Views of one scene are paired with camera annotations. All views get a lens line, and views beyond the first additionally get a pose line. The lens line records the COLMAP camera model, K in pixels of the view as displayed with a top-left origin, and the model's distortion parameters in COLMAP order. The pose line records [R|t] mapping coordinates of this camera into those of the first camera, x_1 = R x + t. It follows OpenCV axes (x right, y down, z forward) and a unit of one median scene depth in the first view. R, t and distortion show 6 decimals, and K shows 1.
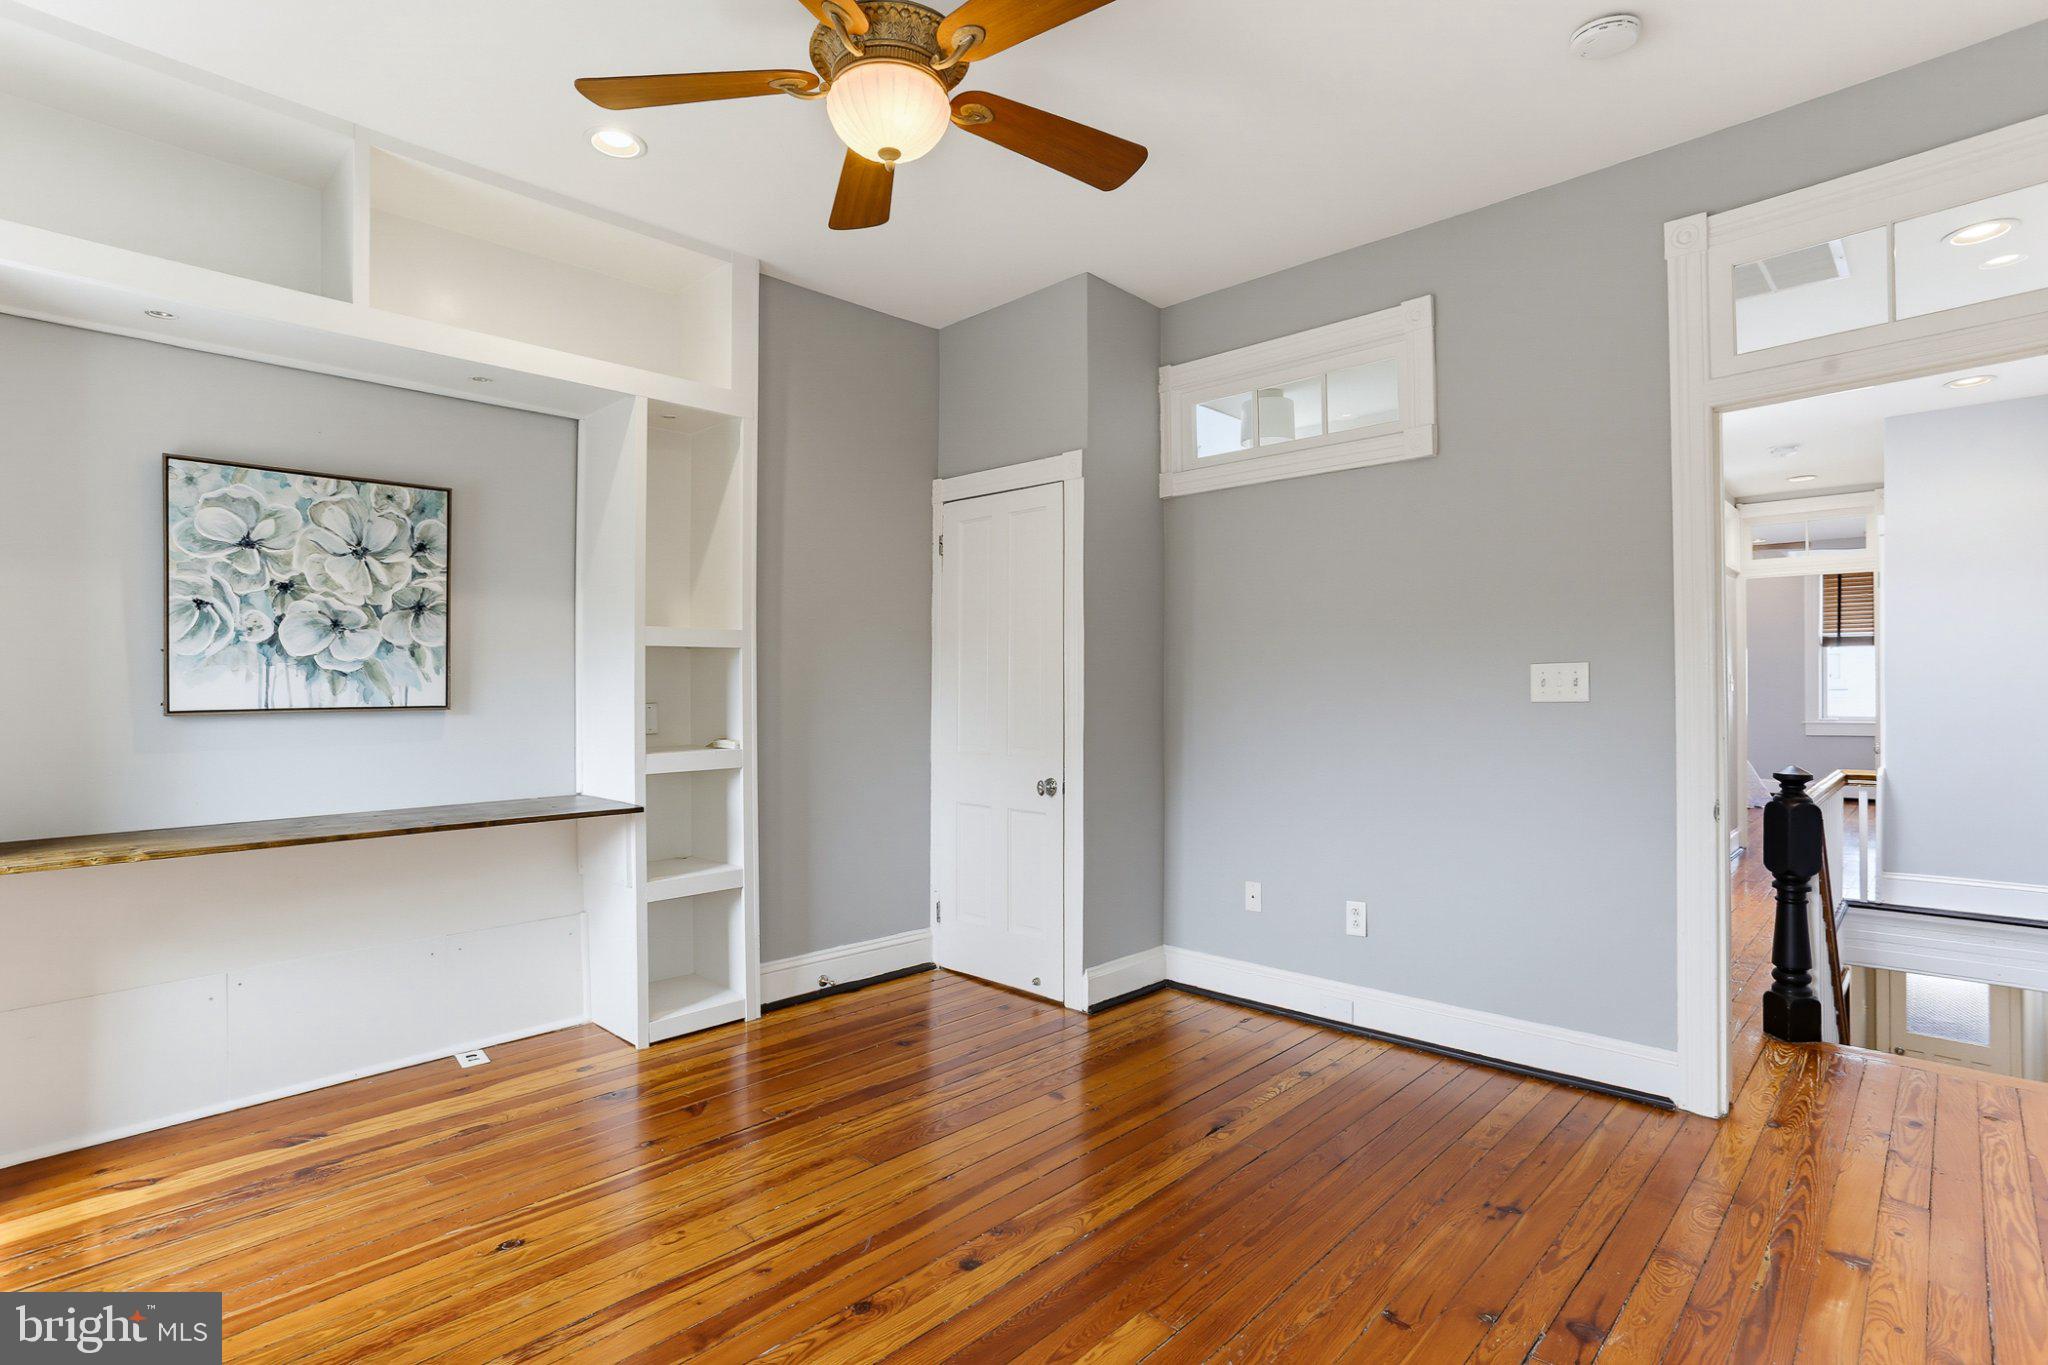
lens RADIAL K [[1013.6, 0, 1031.0], [0, 1013.6, 679.4], [0, 0, 1]] dist [0.001103, 0.001211]
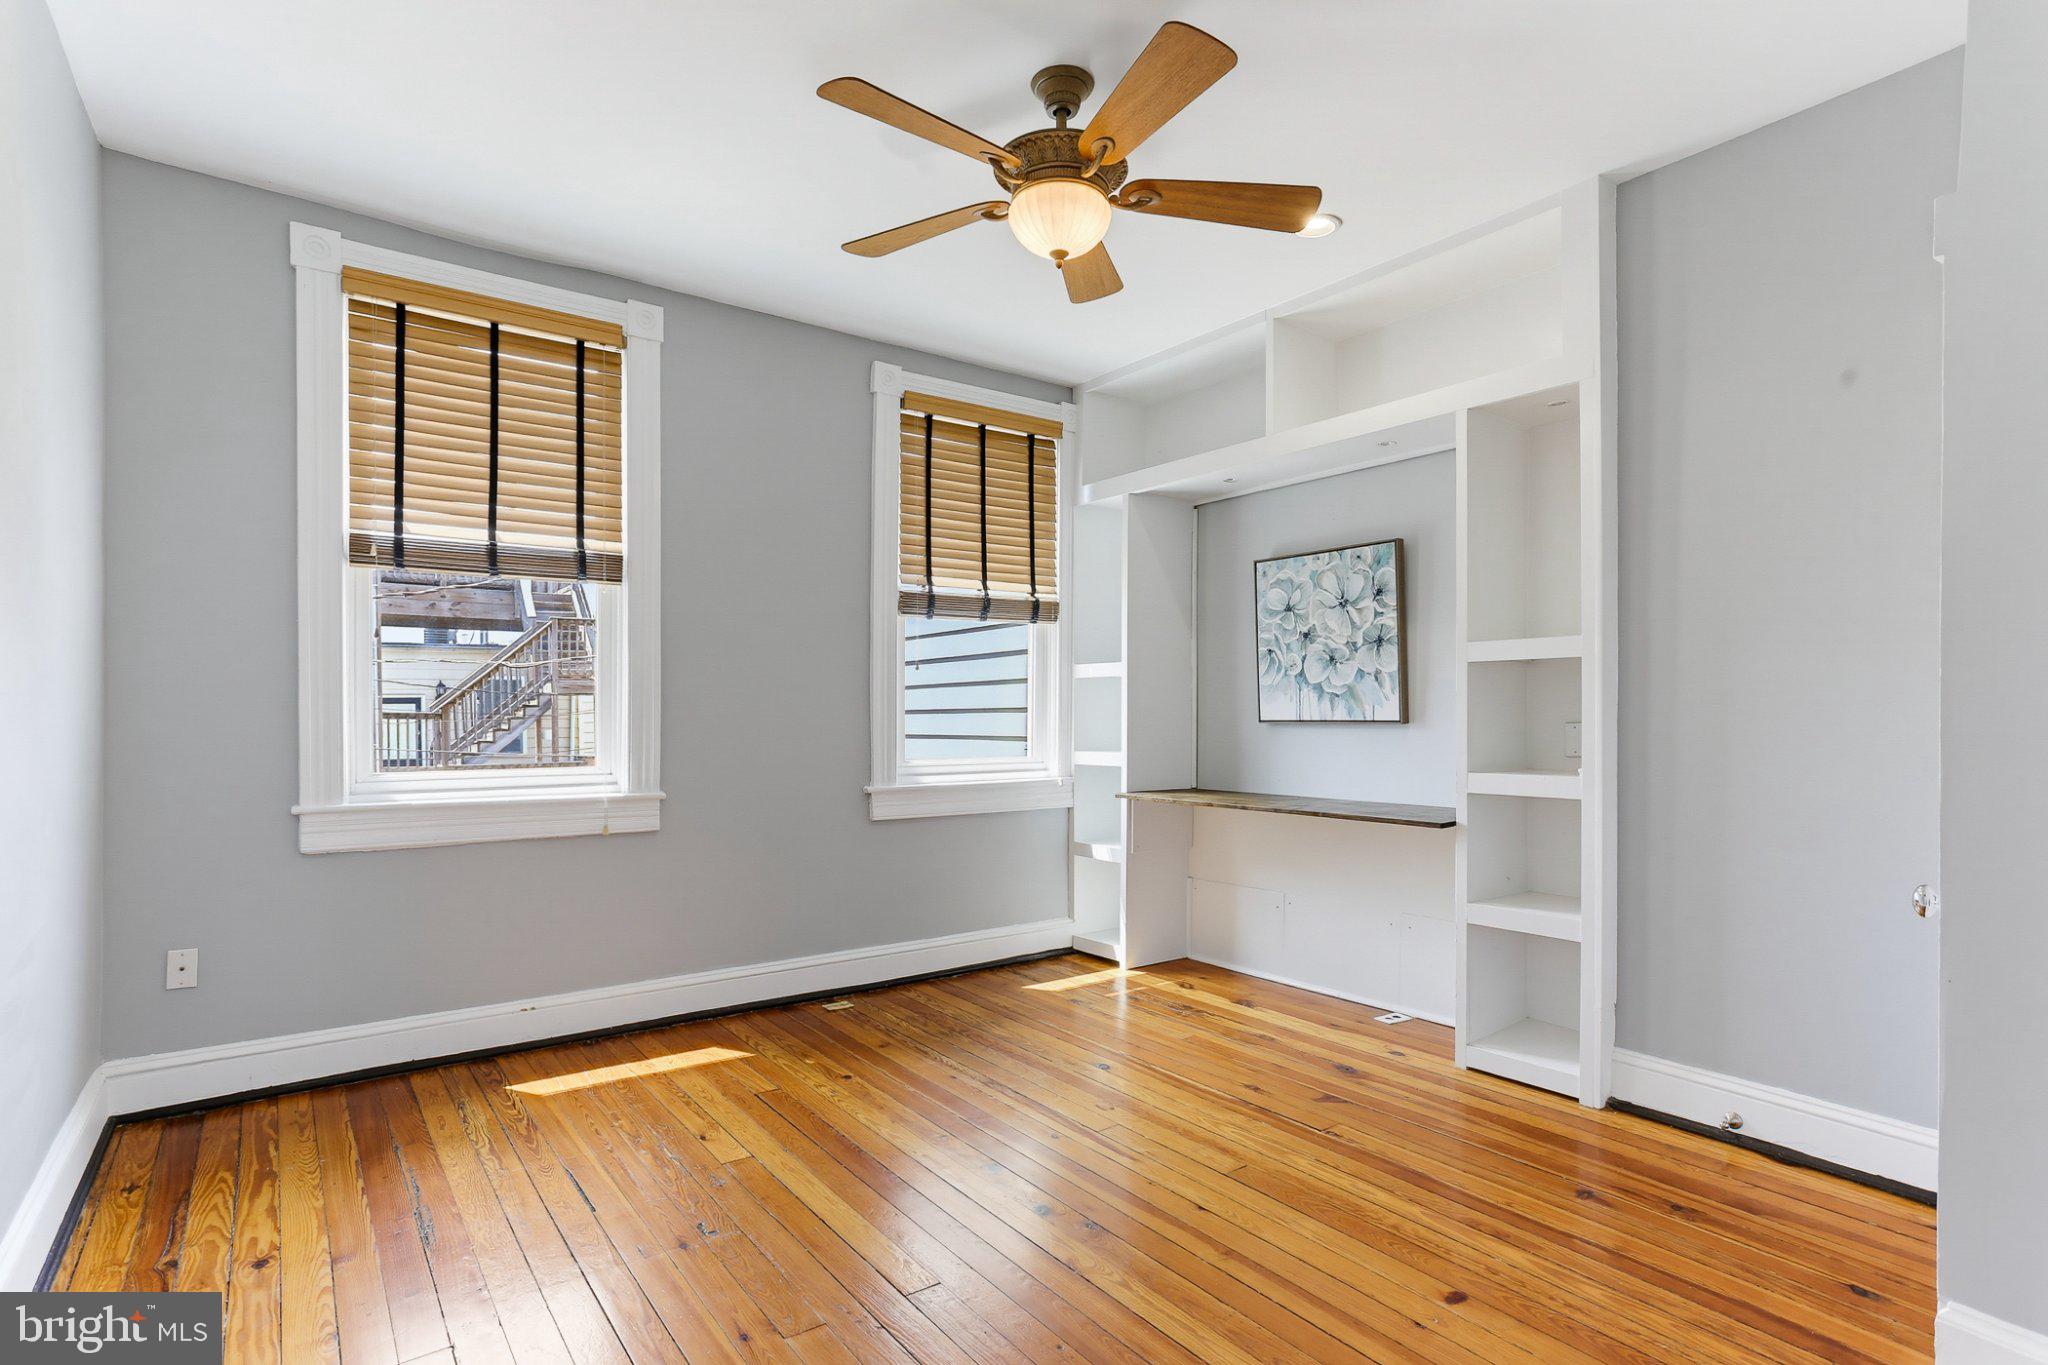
lens RADIAL K [[1040.8, 0, 1026.1], [0, 1040.8, 720.4], [0, 0, 1]] dist [-0.030179, 0.026337]
pose [[-0.169775, 0.007371, -0.985455, 0.744929], [0.004545, 0.999967, 0.006697, 0.016707], [0.985472, -0.003342, -0.169803, 0.821141]]
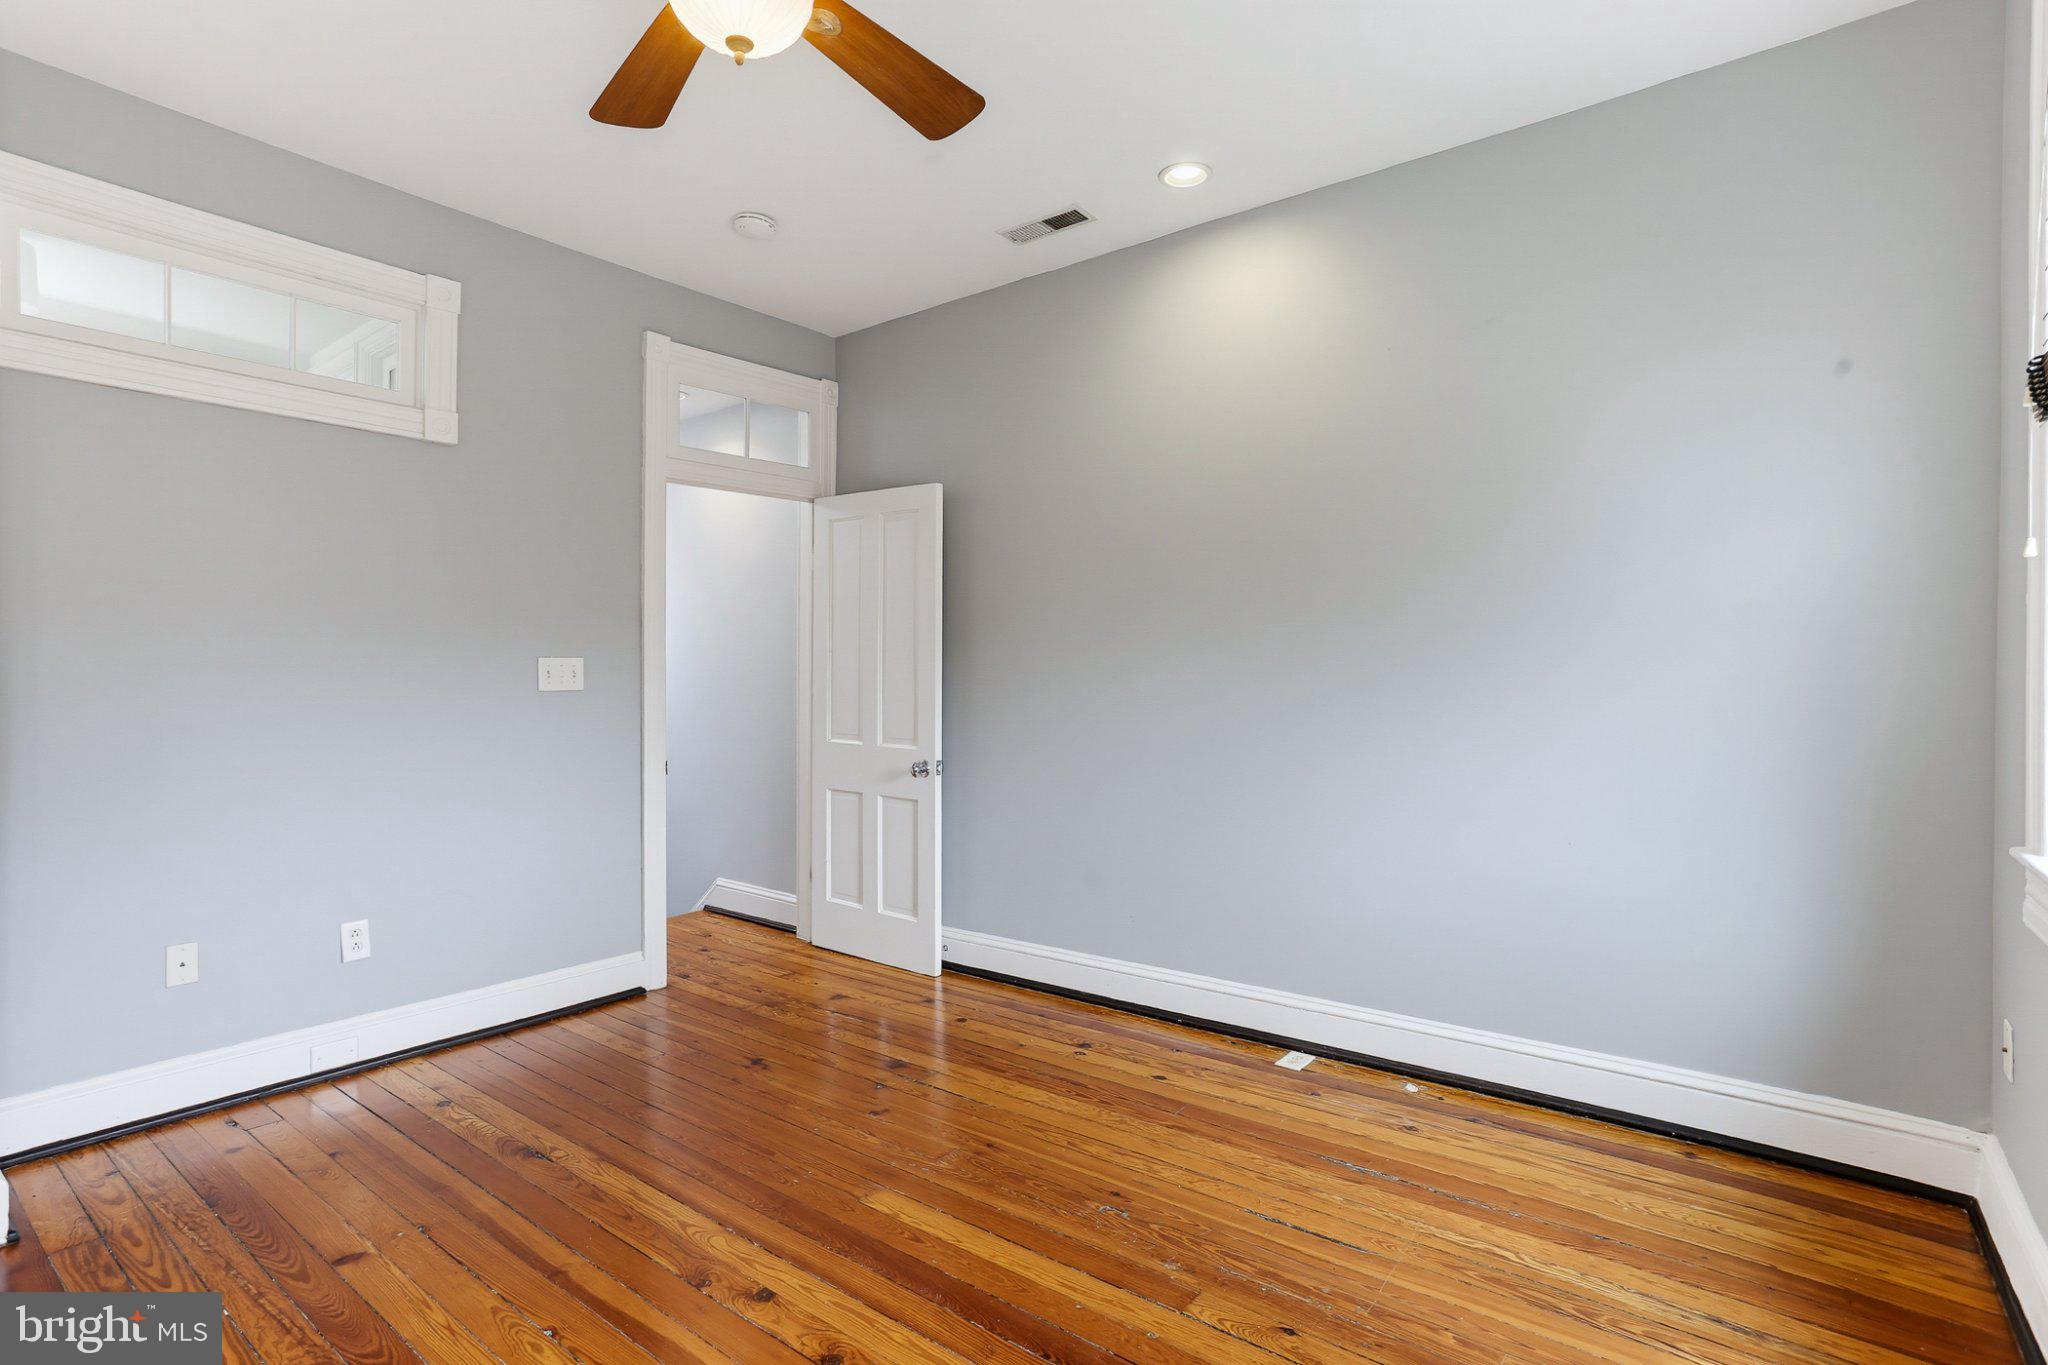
lens RADIAL K [[1013.6, 0, 1031.0], [0, 1013.6, 679.4], [0, 0, 1]] dist [0.001103, 0.001211]
pose [[-0.097471, -0.003396, 0.995233, -0.711104], [-0.017863, 0.999839, 0.001662, -0.002616], [-0.995078, -0.017616, -0.097516, 0.592364]]
